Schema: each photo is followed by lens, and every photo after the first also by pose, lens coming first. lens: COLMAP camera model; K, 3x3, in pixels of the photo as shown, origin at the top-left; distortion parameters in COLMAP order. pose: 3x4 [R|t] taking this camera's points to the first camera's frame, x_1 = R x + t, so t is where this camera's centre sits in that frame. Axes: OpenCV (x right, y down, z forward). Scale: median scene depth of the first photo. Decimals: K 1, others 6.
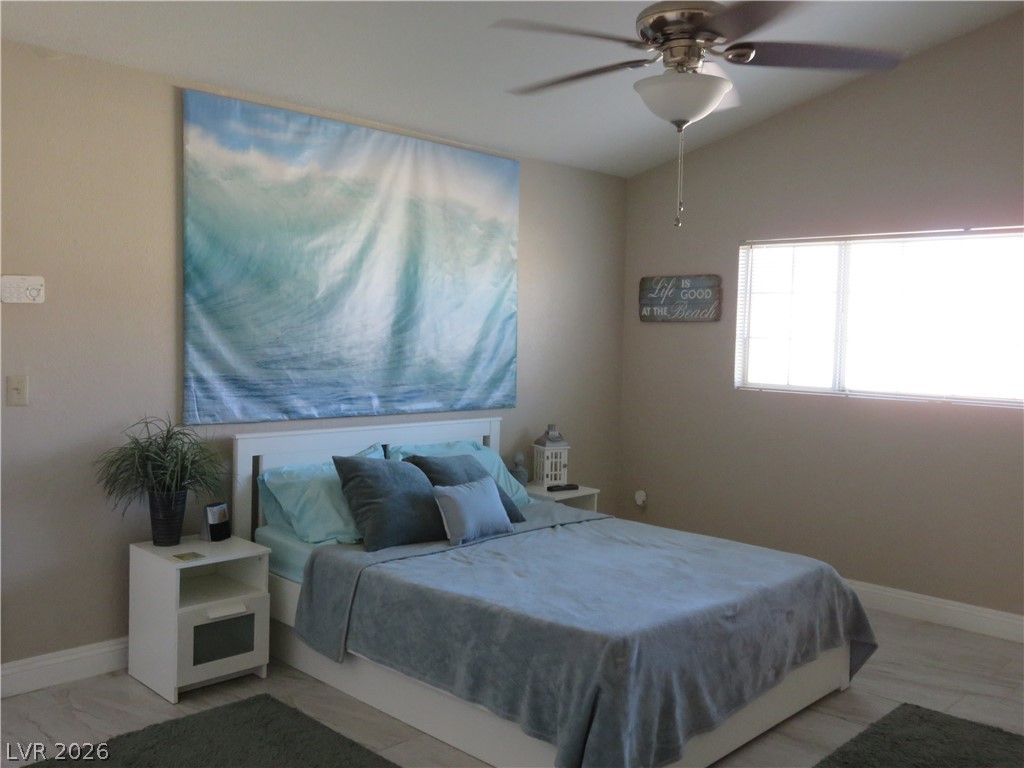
lens RADIAL K [[926.6, 0, 516.0], [0, 926.6, 382.5], [0, 0, 1]] dist [-0.016417, 0.028159]
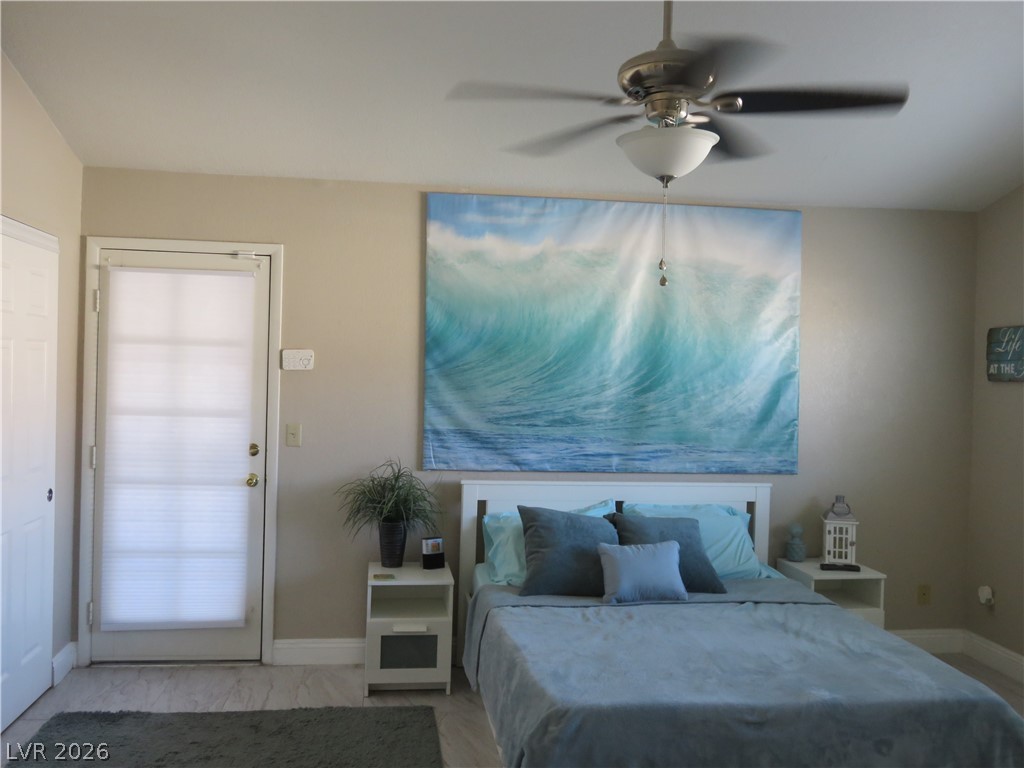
lens RADIAL K [[926.6, 0, 516.3], [0, 926.6, 385.0], [0, 0, 1]] dist [-0.016417, 0.028159]
pose [[0.780485, 0.000435, -0.625174, 0.475657], [-0.037510, 0.998231, -0.046134, -0.011919], [0.624048, 0.059457, 0.779121, 0.130248]]
